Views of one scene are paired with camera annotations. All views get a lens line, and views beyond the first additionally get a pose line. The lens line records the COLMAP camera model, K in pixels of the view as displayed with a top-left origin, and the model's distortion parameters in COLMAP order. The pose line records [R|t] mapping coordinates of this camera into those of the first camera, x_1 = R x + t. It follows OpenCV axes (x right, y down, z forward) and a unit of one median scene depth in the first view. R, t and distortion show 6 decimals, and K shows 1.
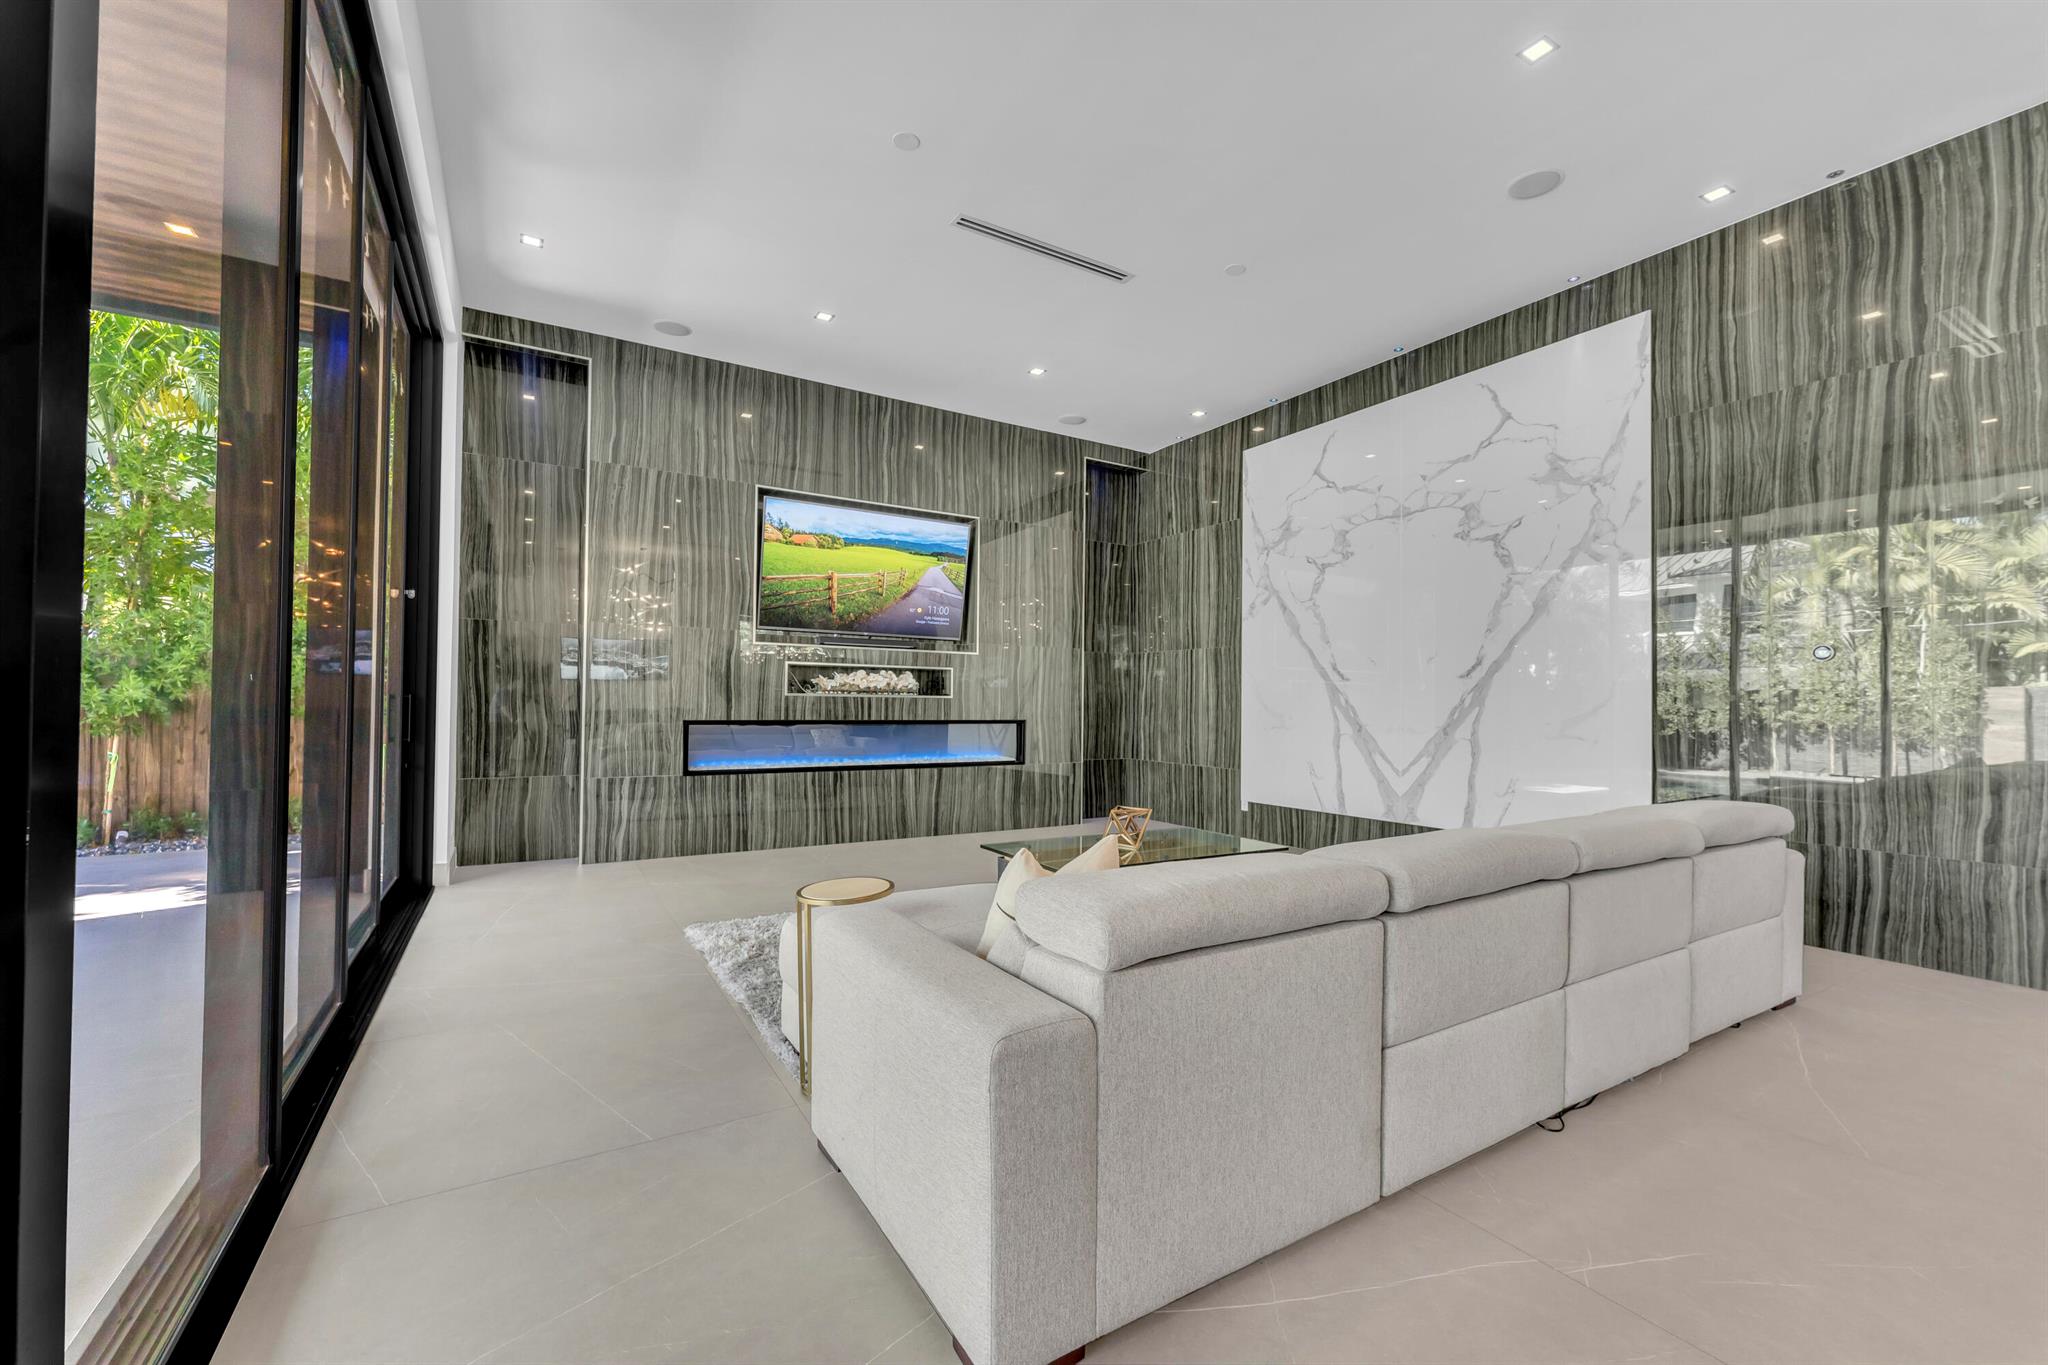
lens RADIAL K [[819.6, 0, 1015.5], [0, 819.6, 693.5], [0, 0, 1]] dist [-0.001775, -0.000985]
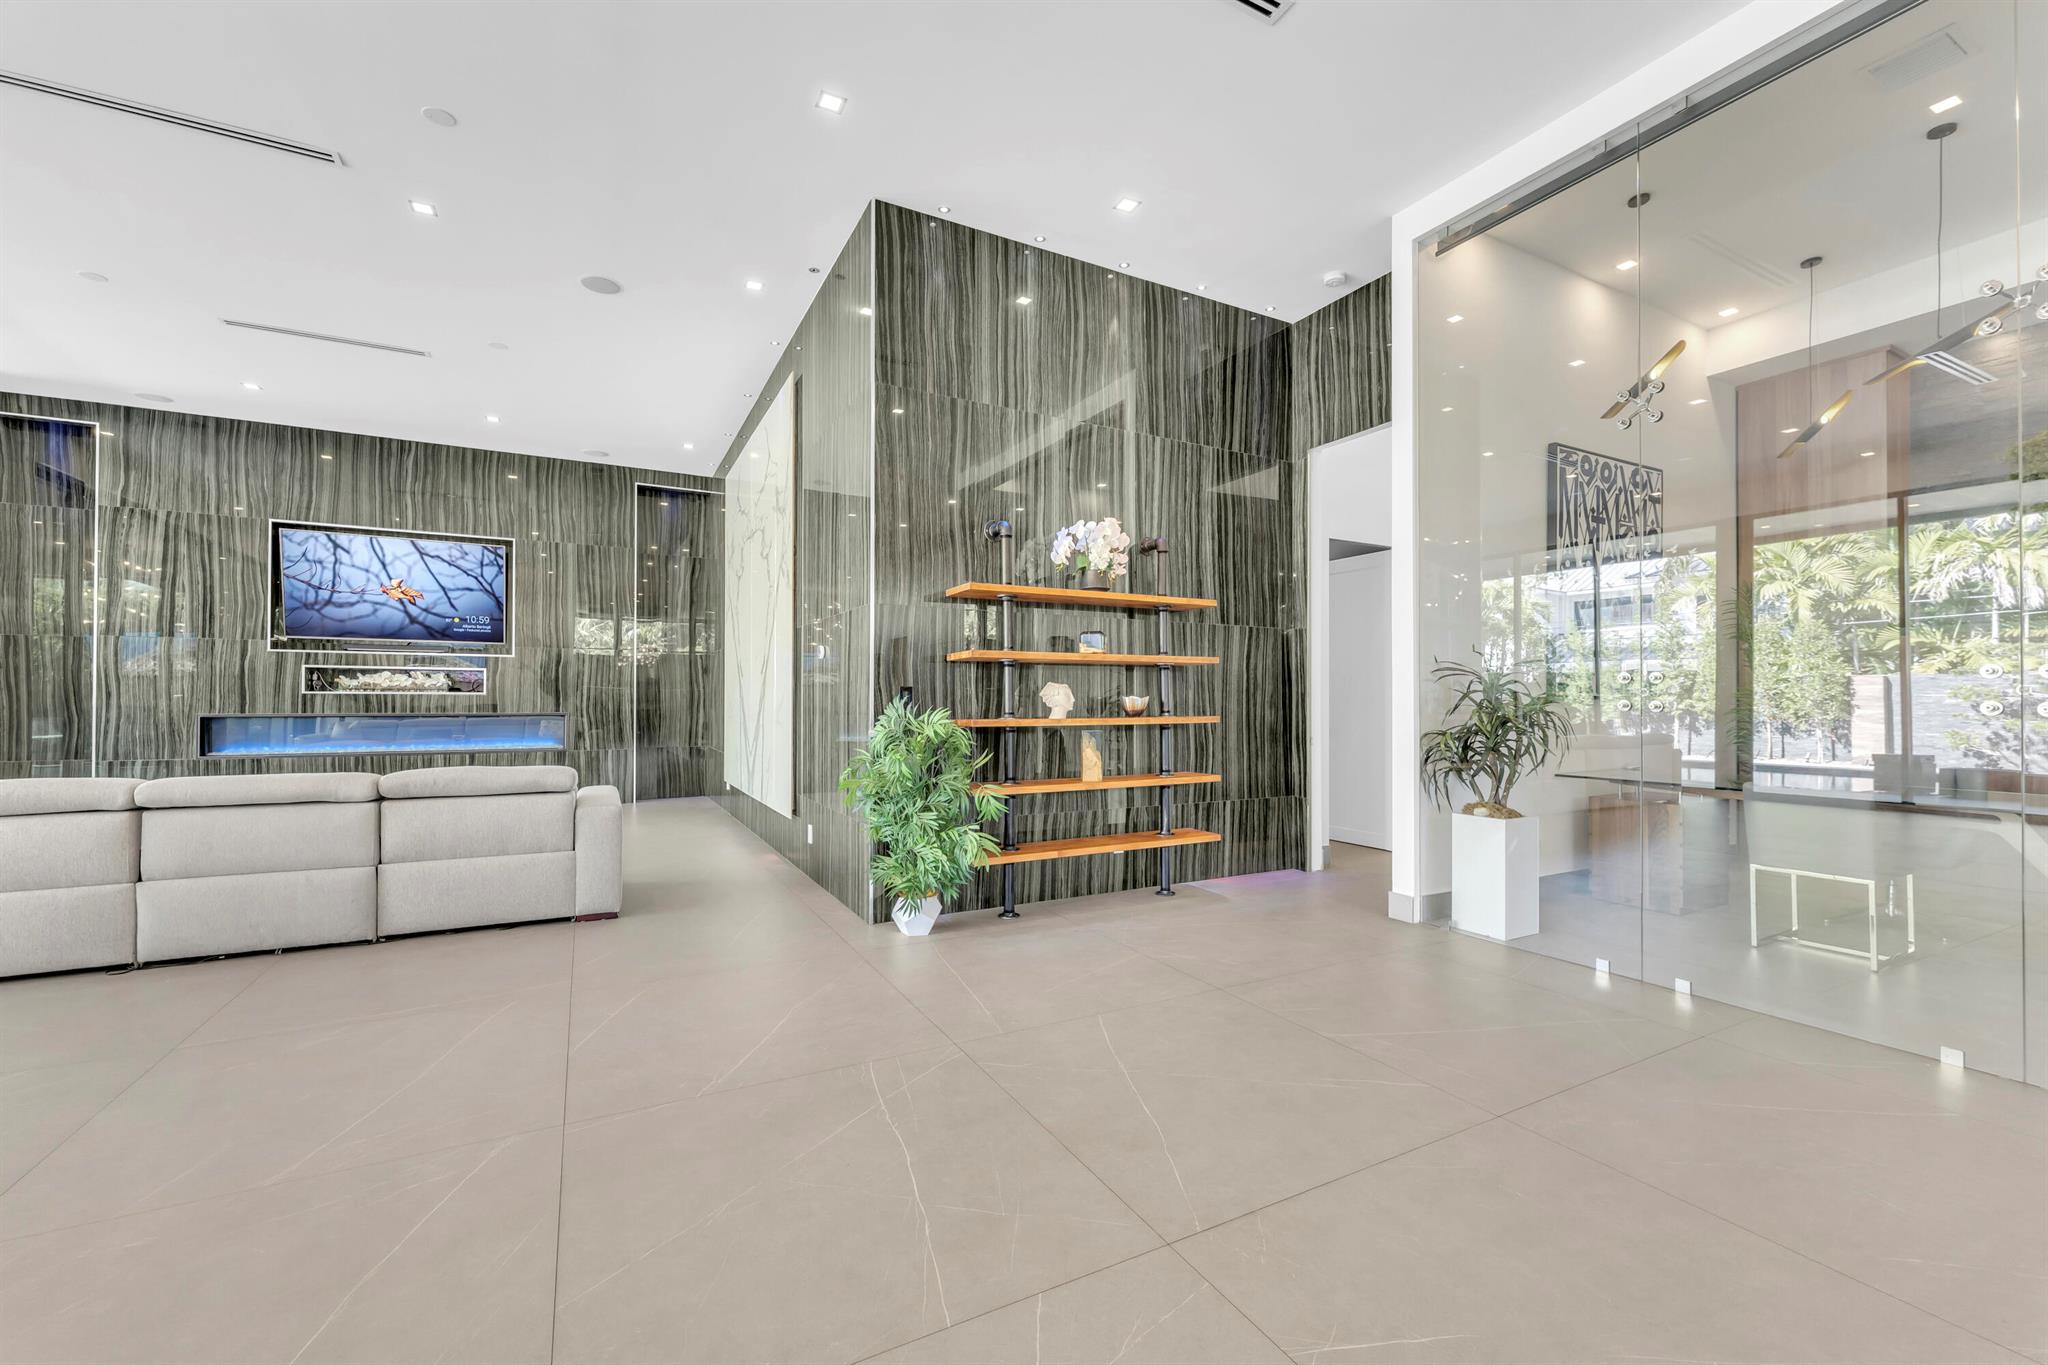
lens RADIAL K [[819.6, 0, 1024.3], [0, 819.6, 692.2], [0, 0, 1]] dist [-0.001775, -0.000985]
pose [[0.998881, -0.011975, -0.045747, 0.789077], [0.012093, 0.999924, 0.002297, 0.010234], [0.045716, -0.002847, 0.998950, -0.143893]]
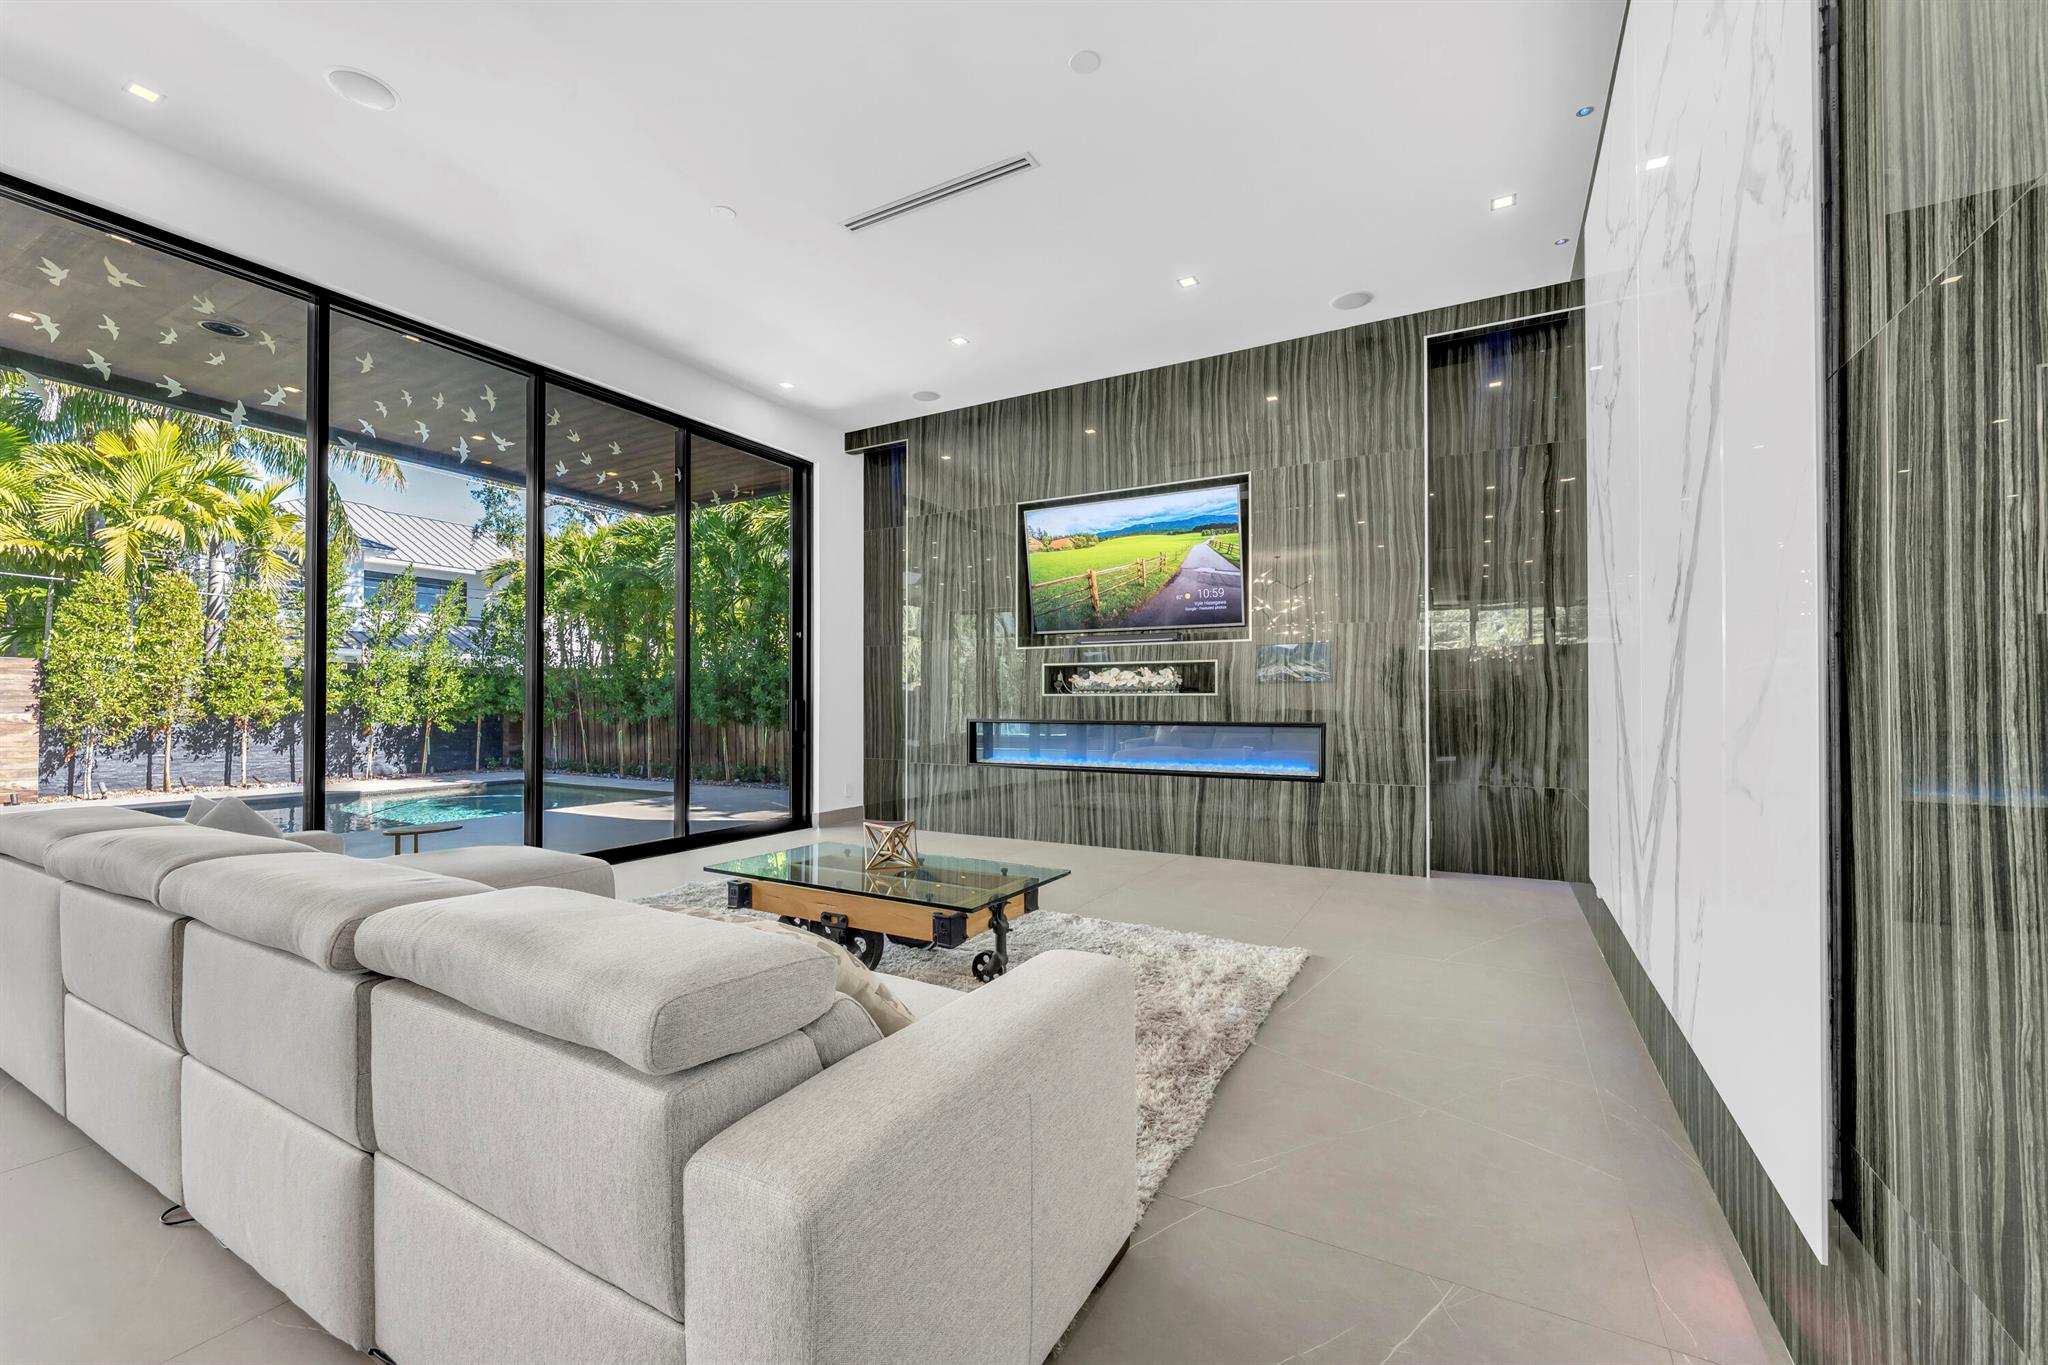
lens RADIAL K [[819.6, 0, 1023.0], [0, 819.6, 695.5], [0, 0, 1]] dist [-0.001775, -0.000985]
pose [[0.497575, -0.018592, -0.867222, 0.584476], [0.015840, 0.999798, -0.012346, 0.013515], [0.867276, -0.007594, 0.497769, 0.431293]]
